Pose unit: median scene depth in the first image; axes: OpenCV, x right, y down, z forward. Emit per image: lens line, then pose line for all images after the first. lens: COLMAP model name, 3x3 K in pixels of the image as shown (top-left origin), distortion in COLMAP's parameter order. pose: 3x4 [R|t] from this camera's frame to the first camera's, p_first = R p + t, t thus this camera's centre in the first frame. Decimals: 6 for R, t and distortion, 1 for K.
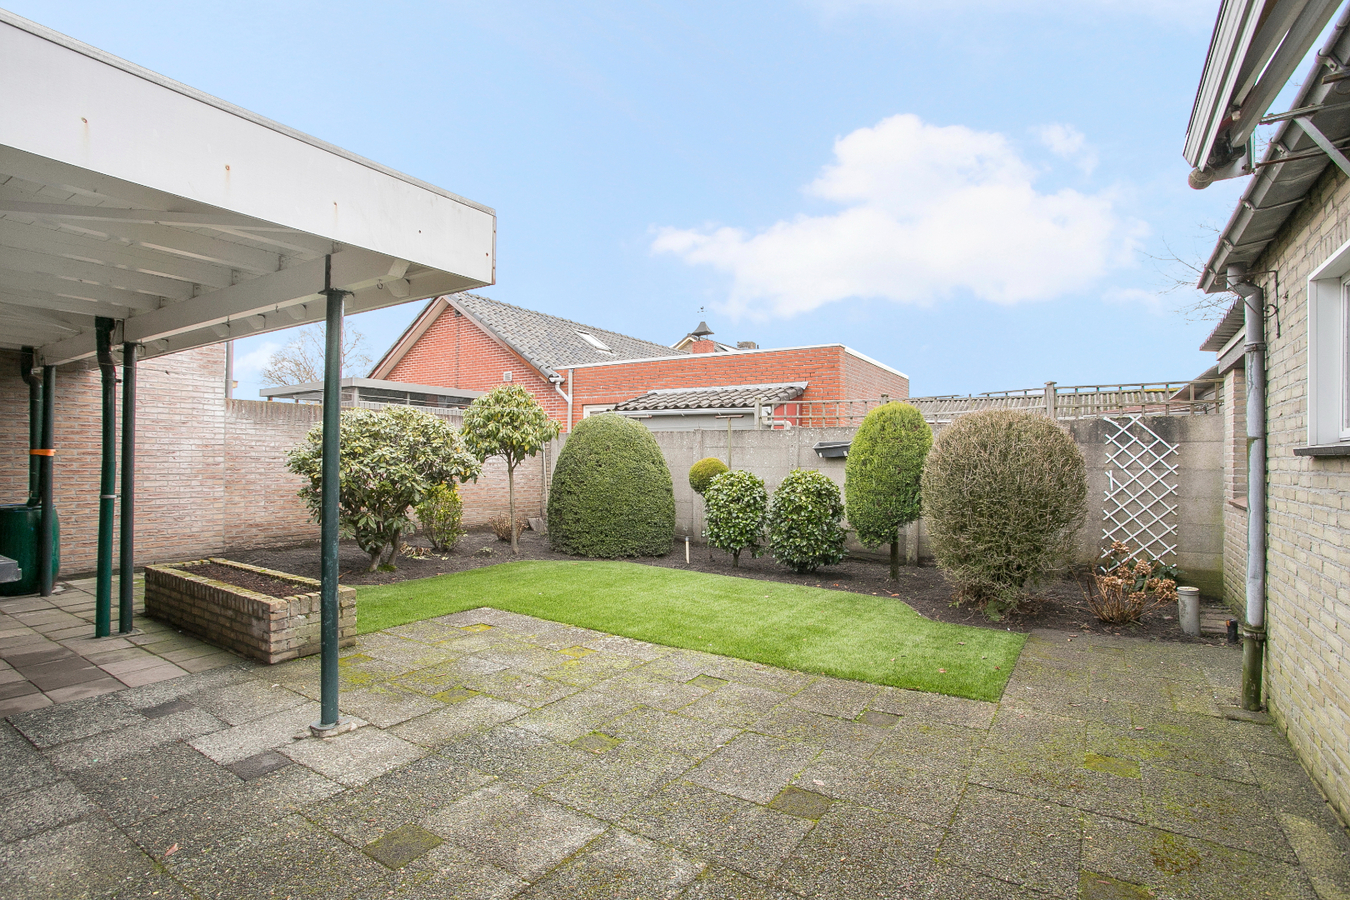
lens RADIAL K [[679.2, 0, 672.7], [0, 679.2, 458.1], [0, 0, 1]] dist [-0.085052, 0.043201]
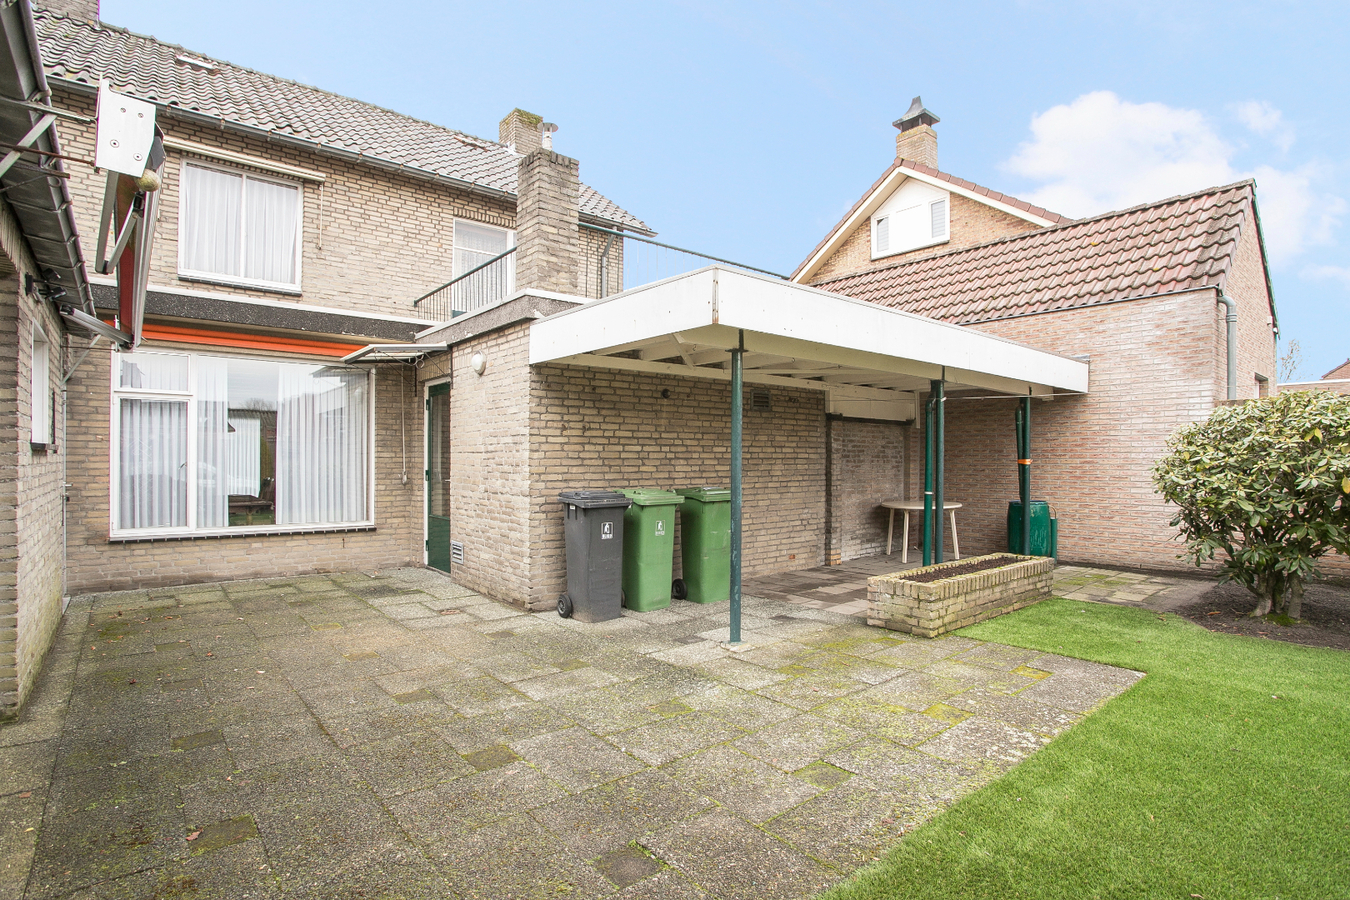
lens RADIAL K [[679.2, 0, 672.7], [0, 679.2, 458.1], [0, 0, 1]] dist [-0.085052, 0.043201]
pose [[-0.299450, -0.013740, -0.954013, 0.760534], [-0.003885, 0.999906, -0.013182, 0.006286], [0.954104, -0.000241, -0.299475, 1.031756]]
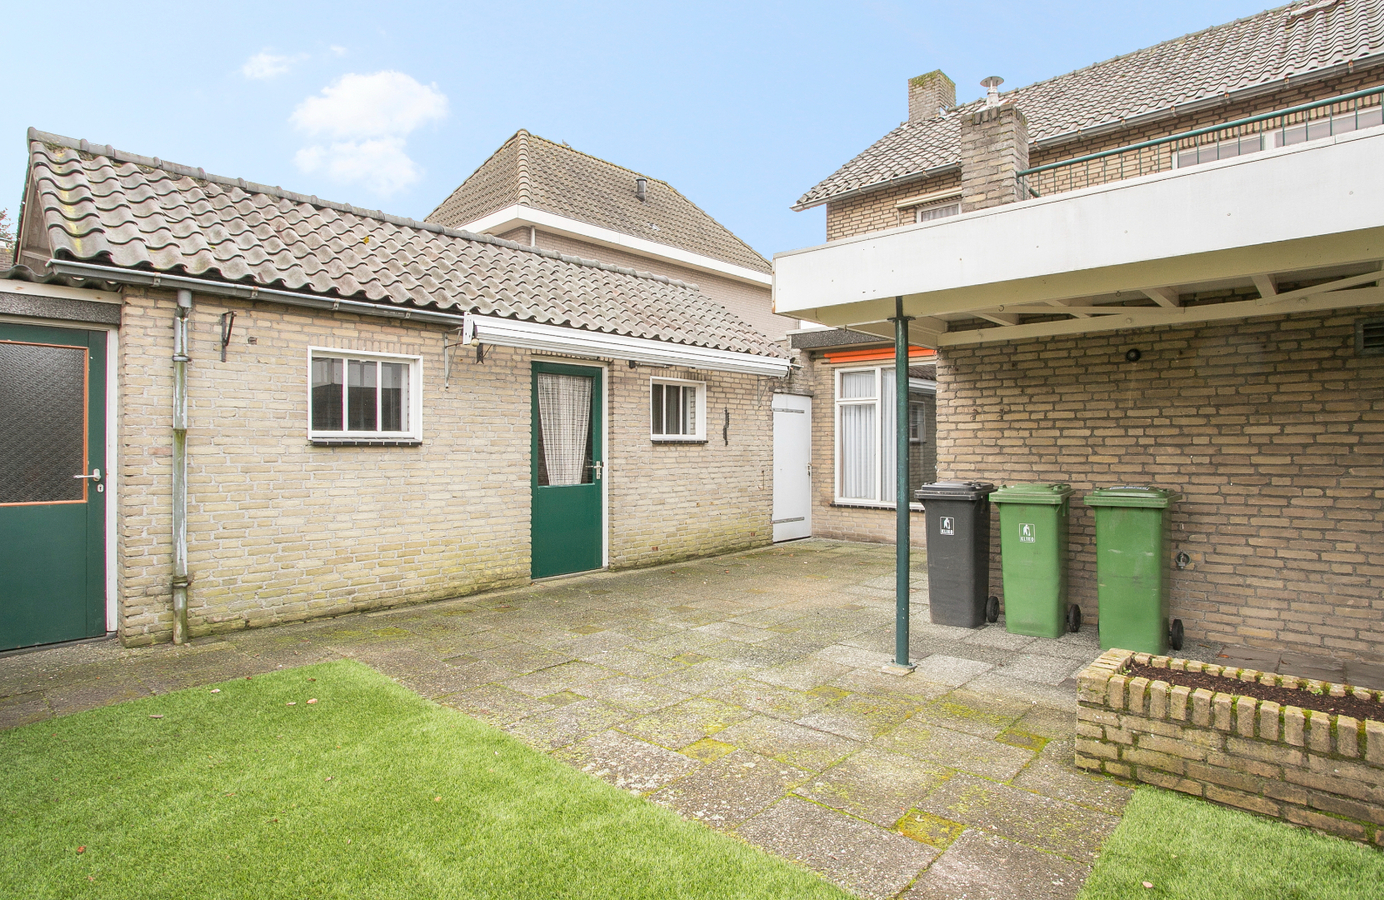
lens RADIAL K [[721.8, 0, 689.4], [0, 721.8, 434.1], [0, 0, 1]] dist [-0.049356, 0.000446]
pose [[-0.988731, -0.006127, 0.149579, -0.250380], [-0.008943, 0.999795, -0.018158, -0.004987], [-0.149437, -0.019291, -0.988583, 1.880044]]
